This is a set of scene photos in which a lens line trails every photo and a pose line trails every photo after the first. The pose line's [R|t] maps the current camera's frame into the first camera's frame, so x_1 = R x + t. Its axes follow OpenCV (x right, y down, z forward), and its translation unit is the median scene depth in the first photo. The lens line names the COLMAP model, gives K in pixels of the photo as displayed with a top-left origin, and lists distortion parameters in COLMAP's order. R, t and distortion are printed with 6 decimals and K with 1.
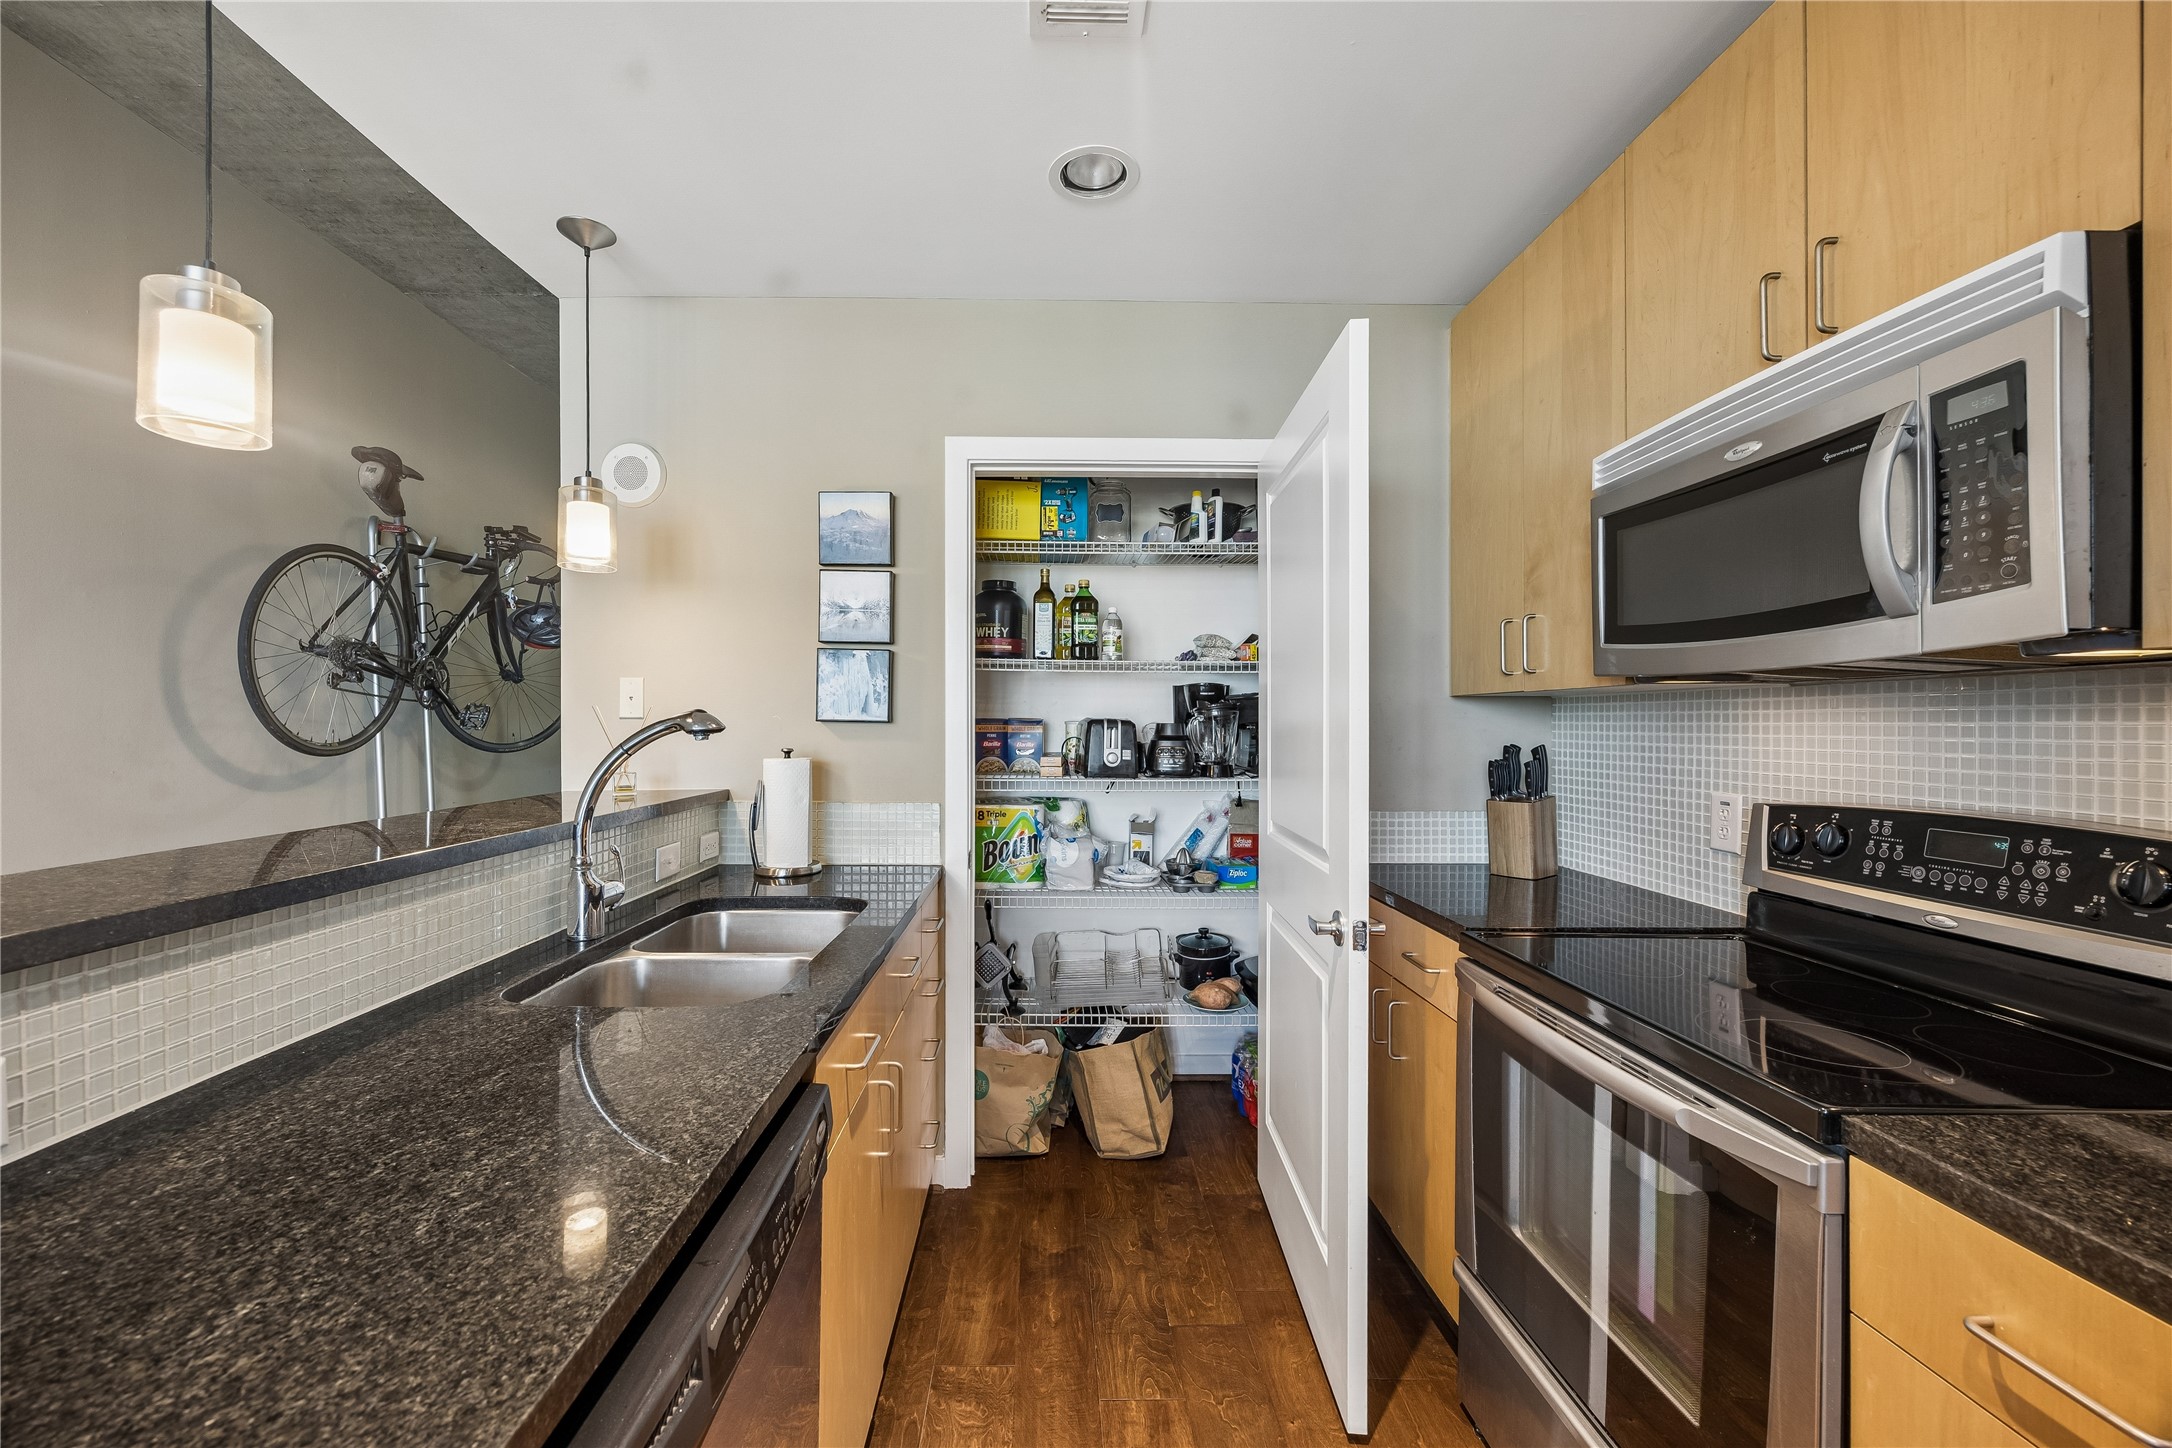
lens RADIAL K [[835.4, 0, 1070.7], [0, 835.4, 724.0], [0, 0, 1]] dist [-0.001752, -0.000321]
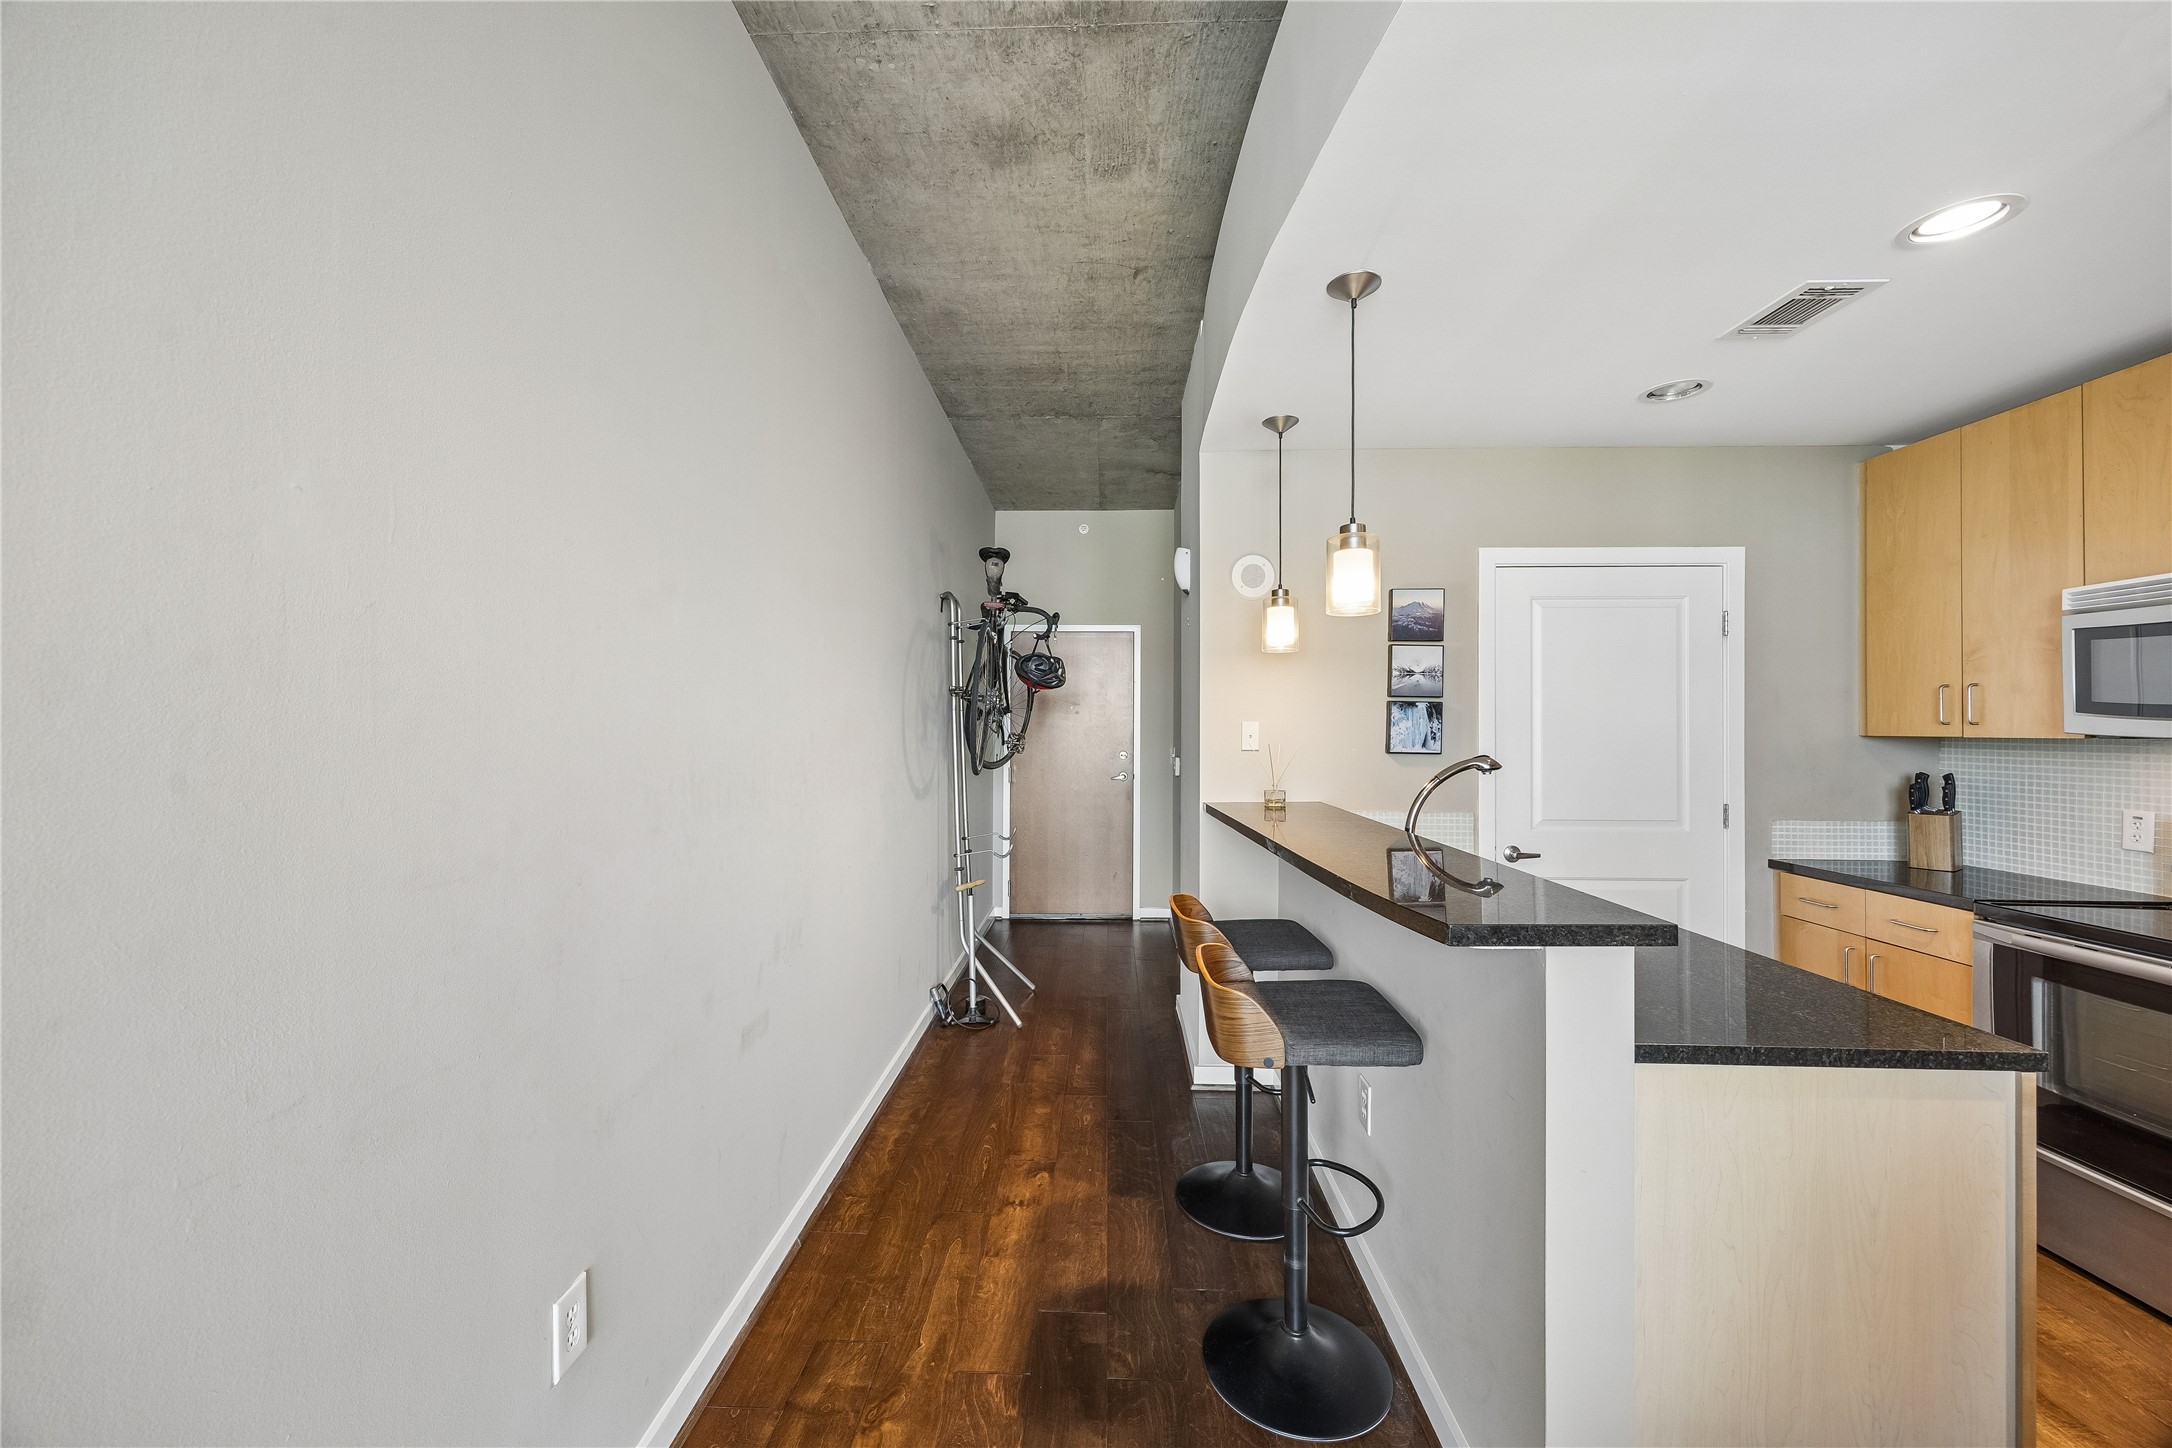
lens RADIAL K [[846.0, 0, 1077.9], [0, 846.0, 719.5], [0, 0, 1]] dist [-0.000280, 0.000298]
pose [[0.998356, 0.000451, -0.057311, -0.972620], [-0.001048, 0.999946, -0.010377, -0.058516], [0.057303, 0.010420, 0.998302, -0.574619]]
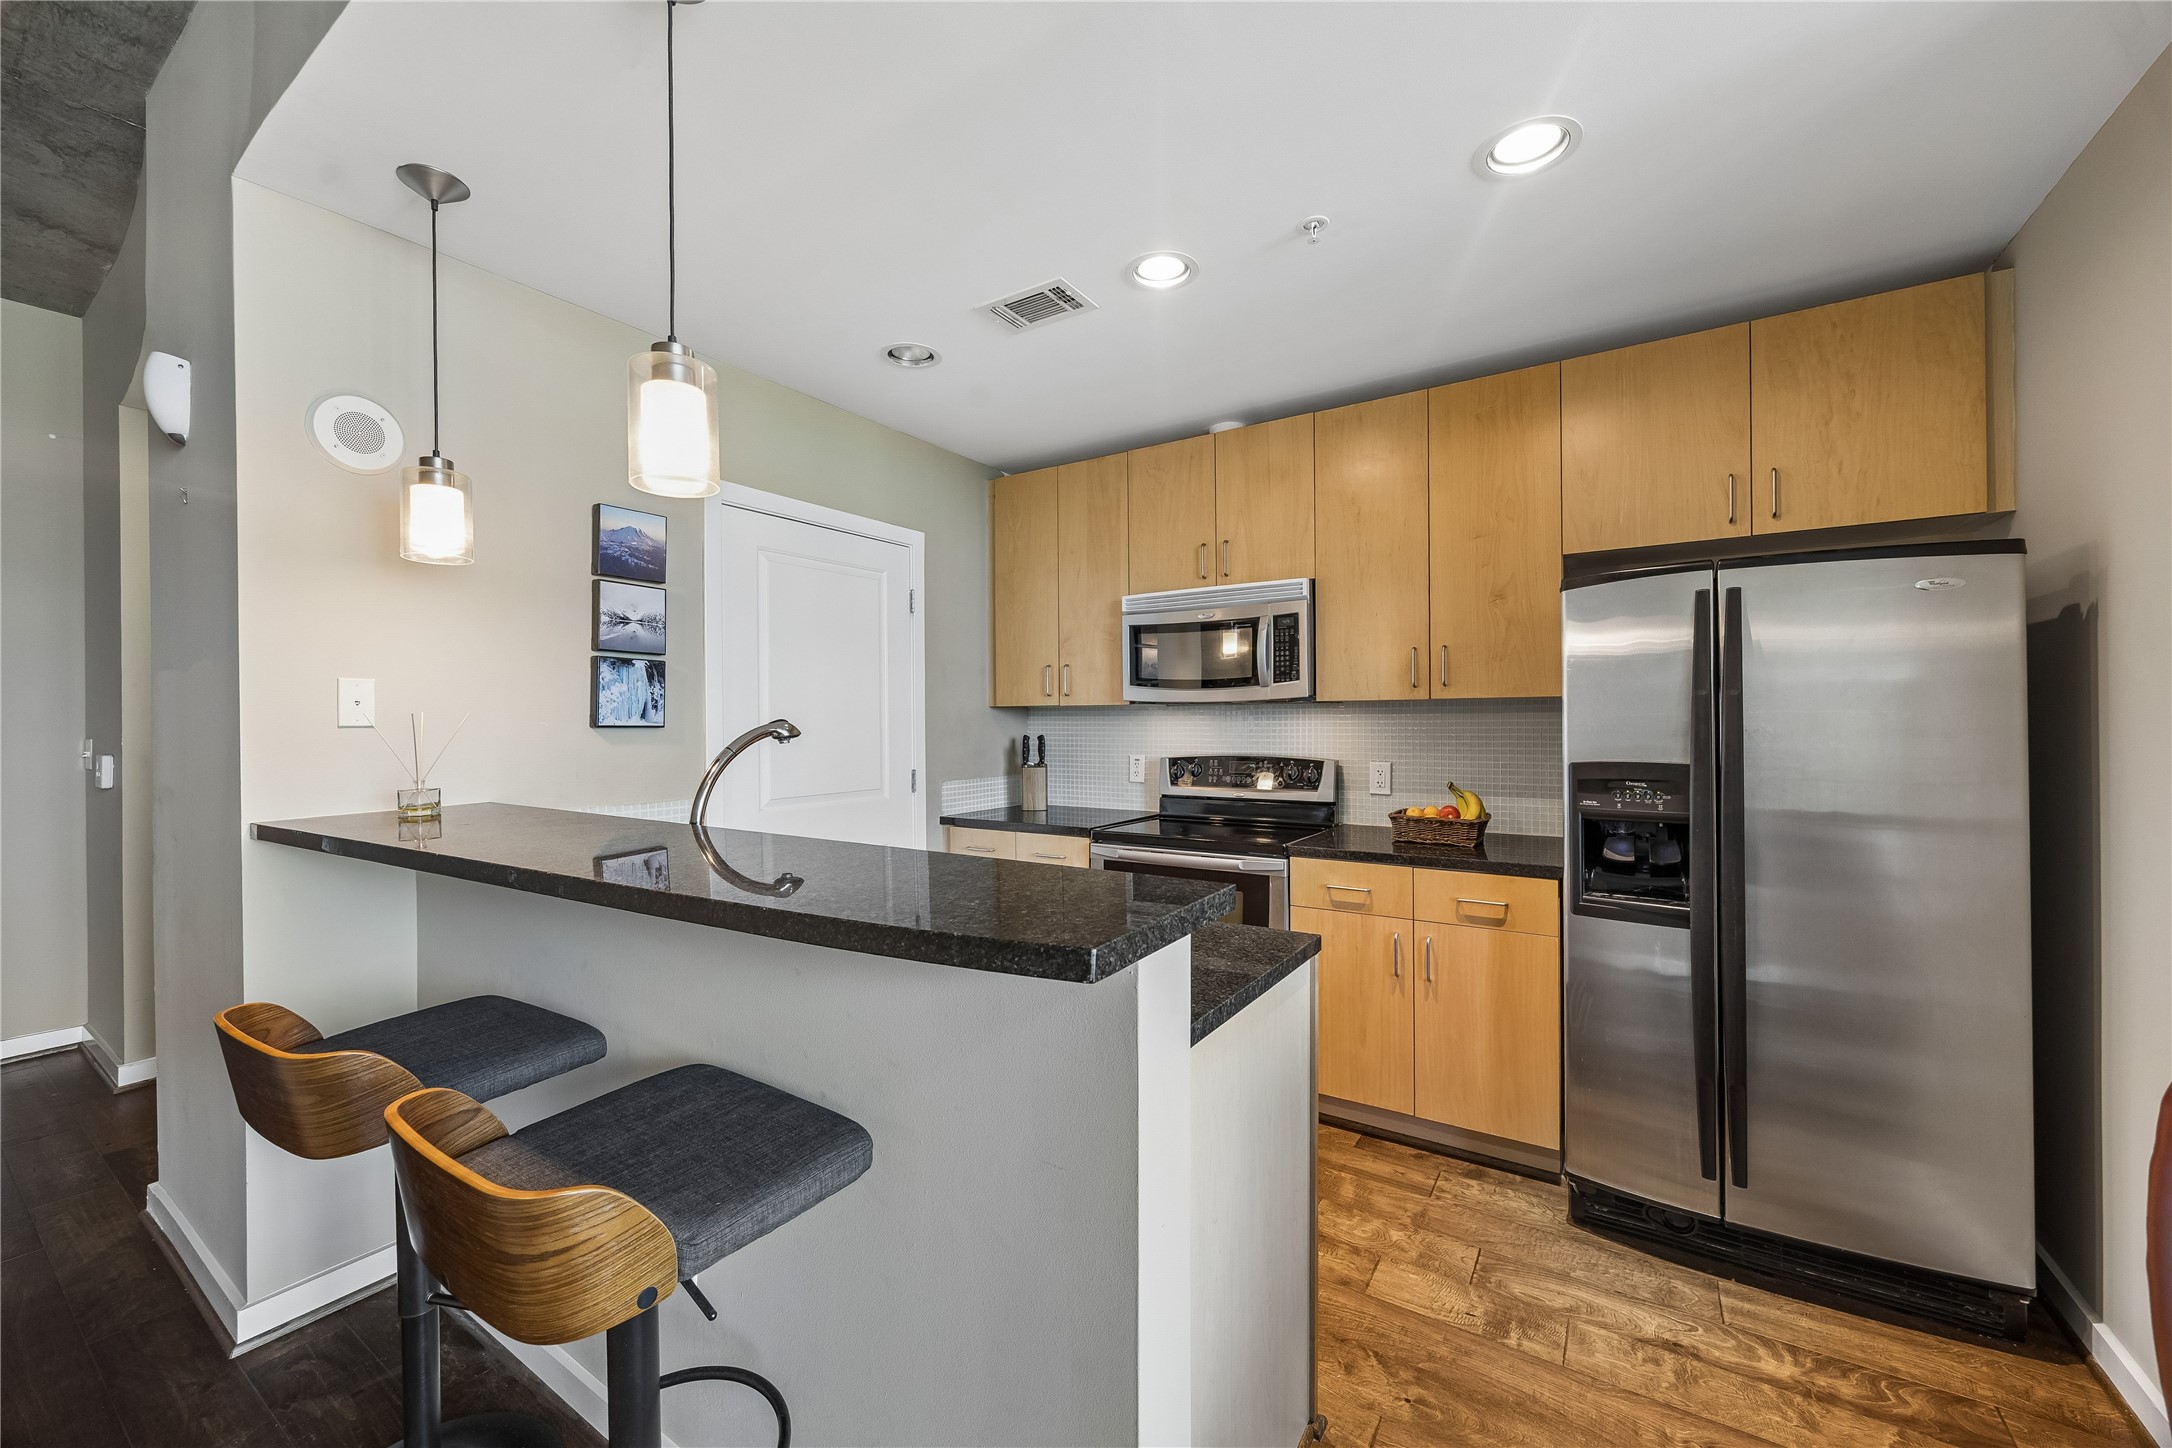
lens RADIAL K [[835.4, 0, 1070.7], [0, 835.4, 724.0], [0, 0, 1]] dist [-0.001752, -0.000321]
pose [[0.570490, -0.010588, 0.821236, -1.064505], [0.008946, 0.999938, 0.006678, -0.012110], [-0.821256, 0.003537, 0.570549, -0.073862]]
